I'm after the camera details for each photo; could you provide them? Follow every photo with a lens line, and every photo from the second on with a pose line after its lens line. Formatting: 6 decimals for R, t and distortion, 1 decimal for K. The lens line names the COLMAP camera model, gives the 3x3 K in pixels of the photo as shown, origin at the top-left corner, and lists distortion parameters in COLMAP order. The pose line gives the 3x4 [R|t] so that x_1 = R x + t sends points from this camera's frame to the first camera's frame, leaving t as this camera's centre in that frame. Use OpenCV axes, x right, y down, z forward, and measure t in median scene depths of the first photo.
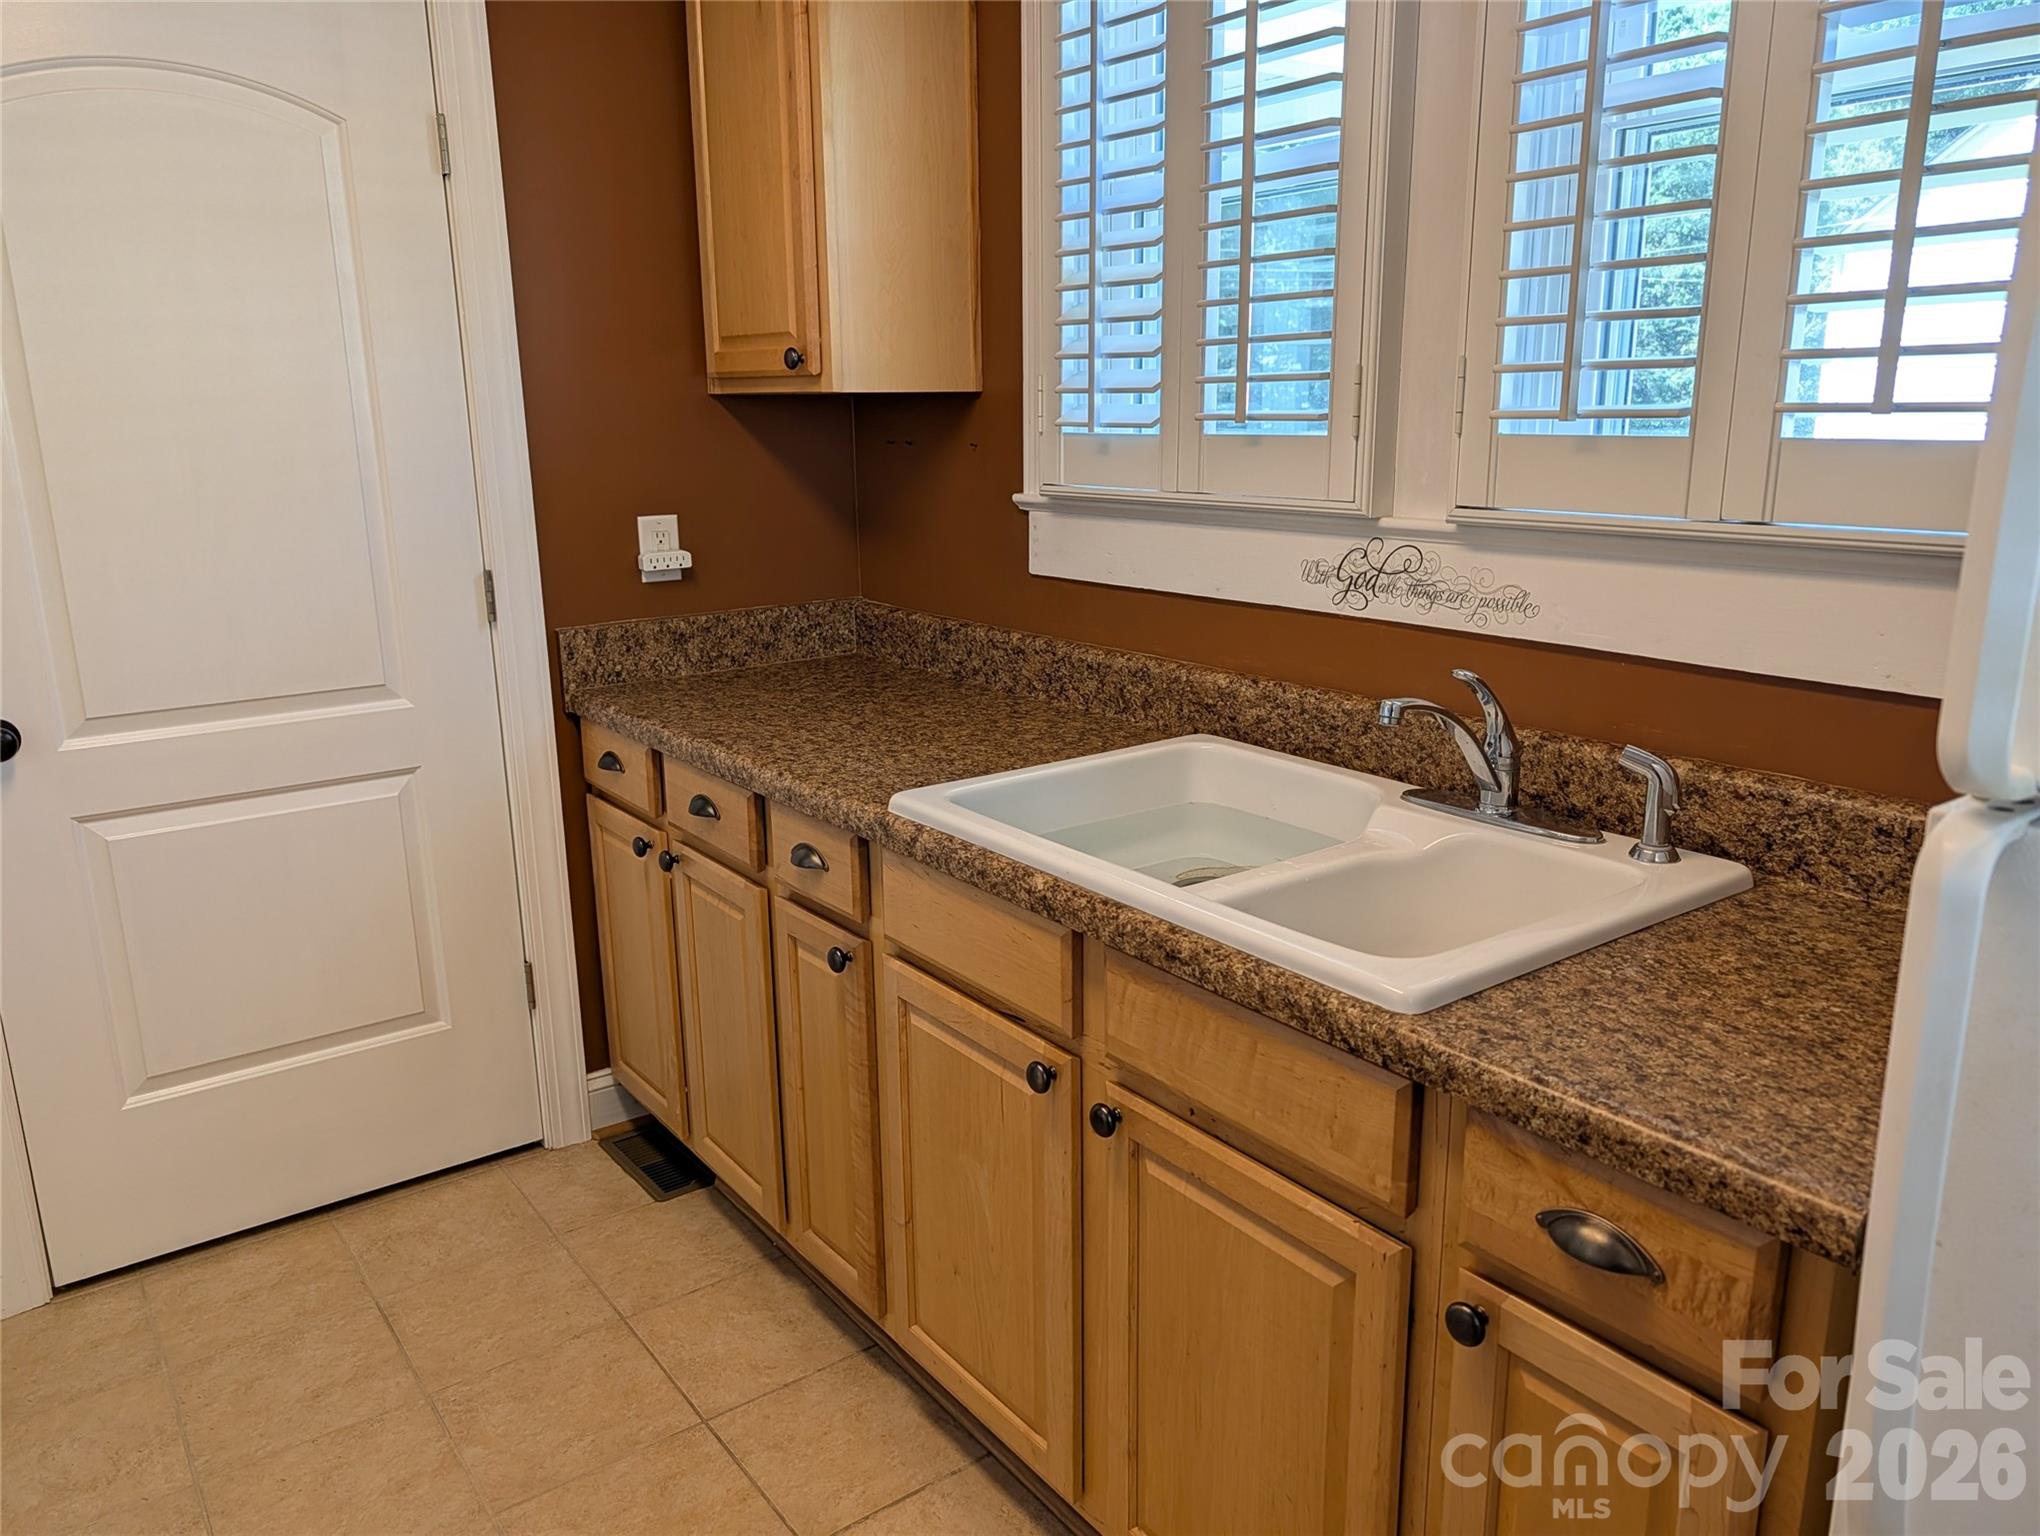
lens RADIAL K [[1479.3, 0, 1024.6], [0, 1479.3, 780.2], [0, 0, 1]] dist [0.017941, -0.009174]
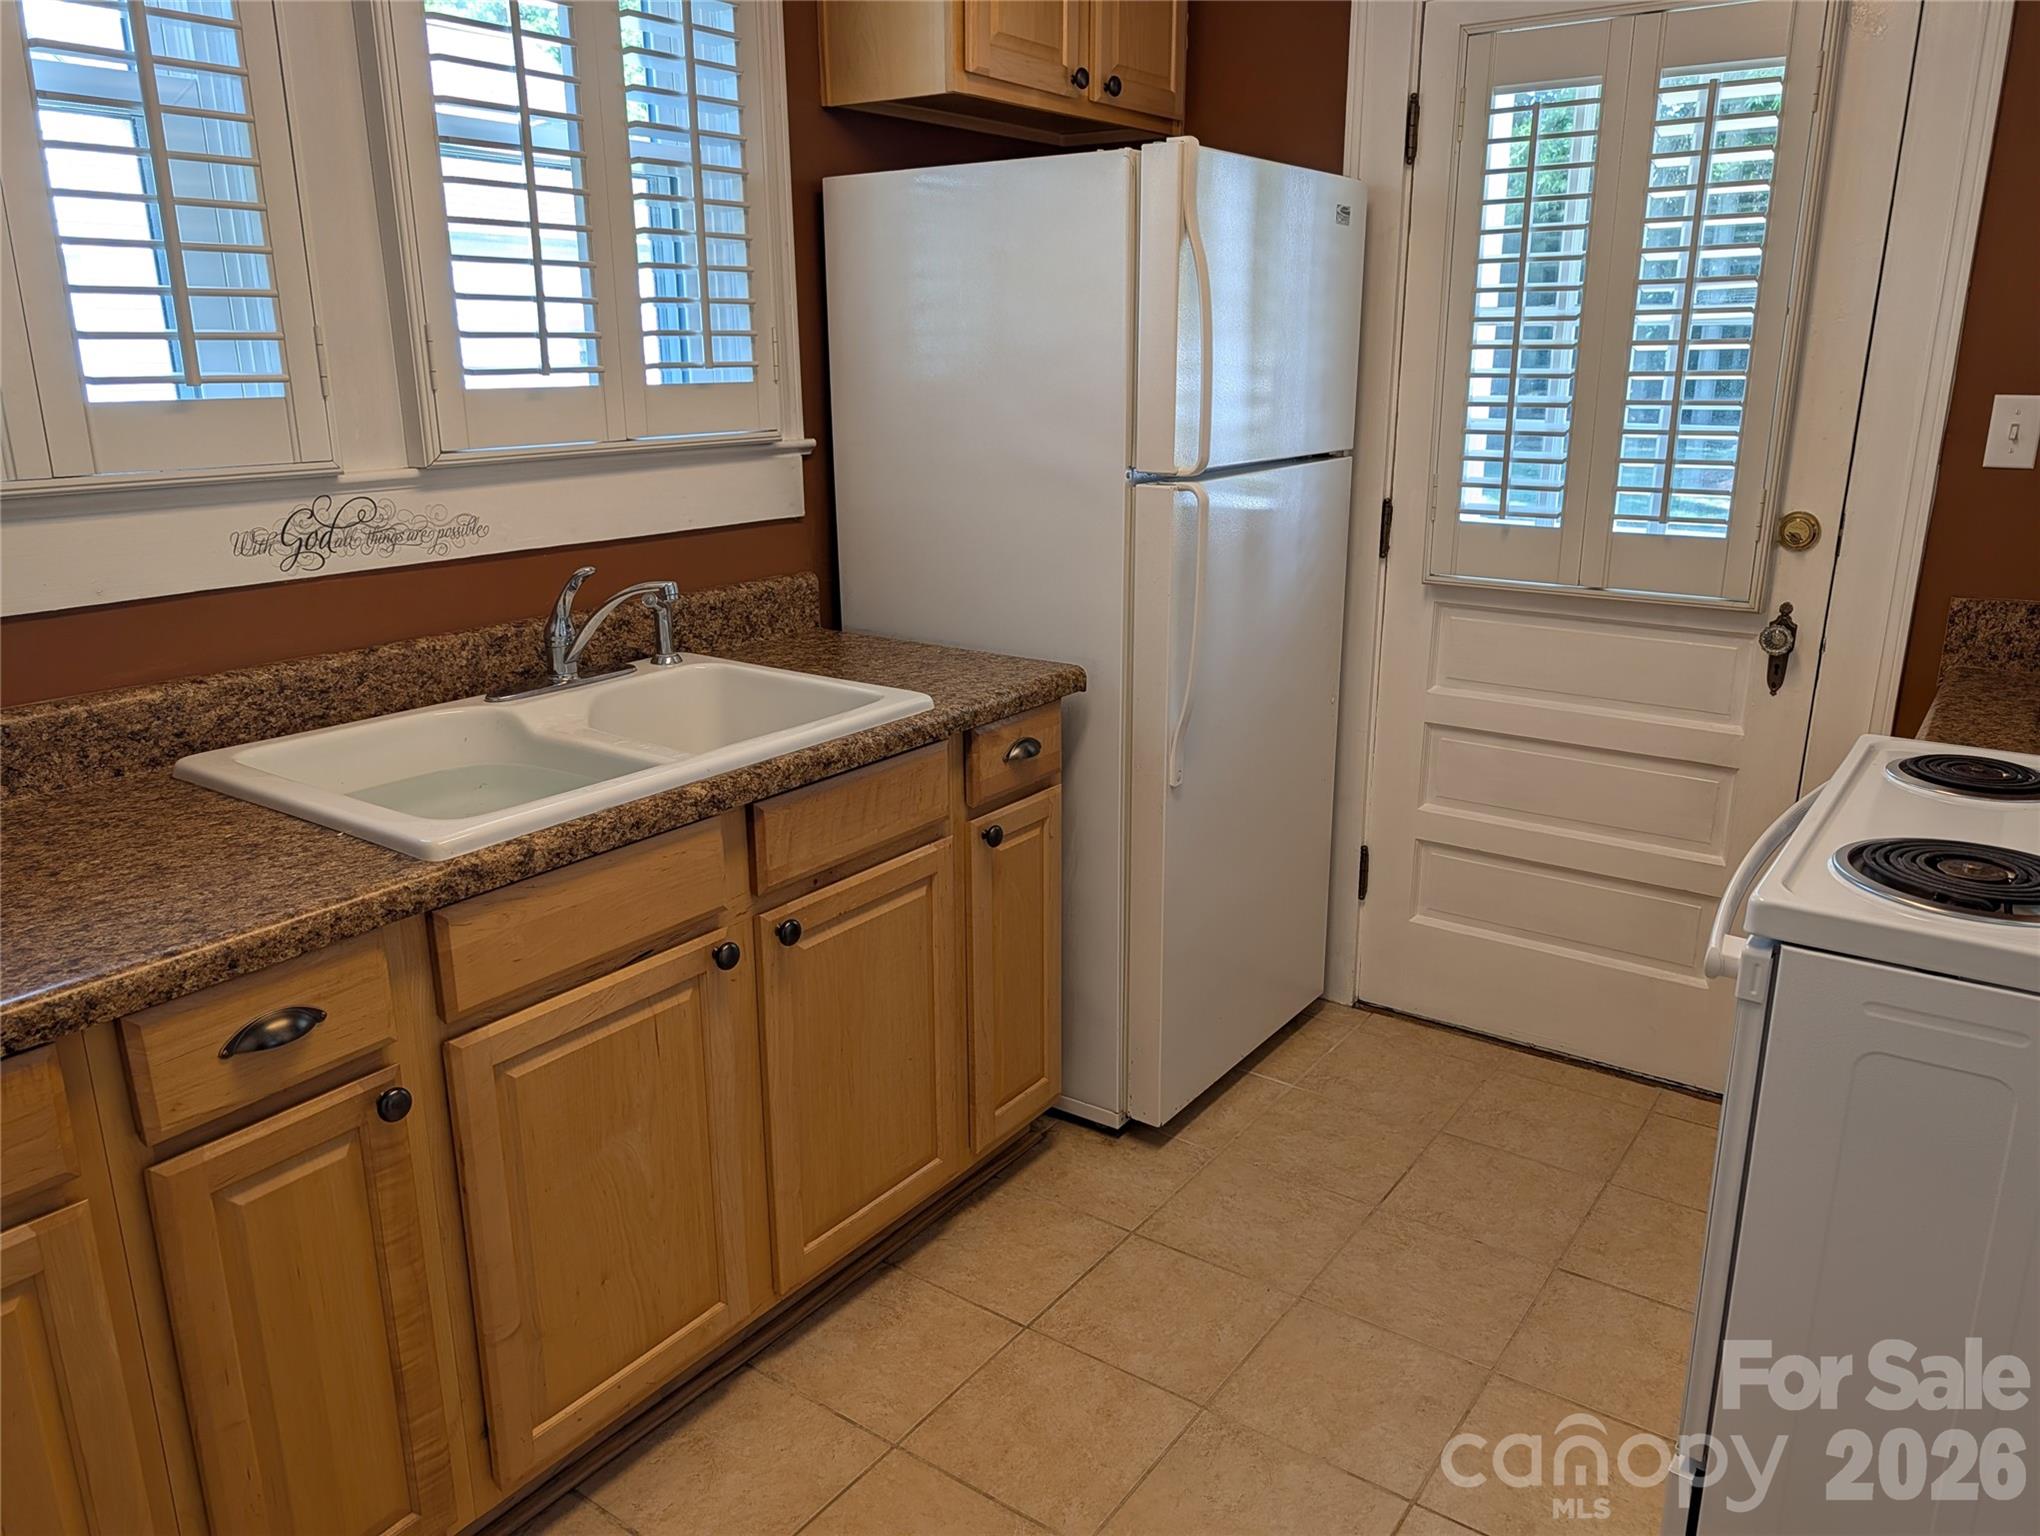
lens RADIAL K [[1479.3, 0, 1013.2], [0, 1479.3, 770.0], [0, 0, 1]] dist [0.017941, -0.009174]
pose [[-0.310203, -0.249815, 0.917260, -0.854178], [0.240128, 0.912980, 0.329857, -0.202524], [-0.919844, 0.322582, -0.223222, 0.802502]]
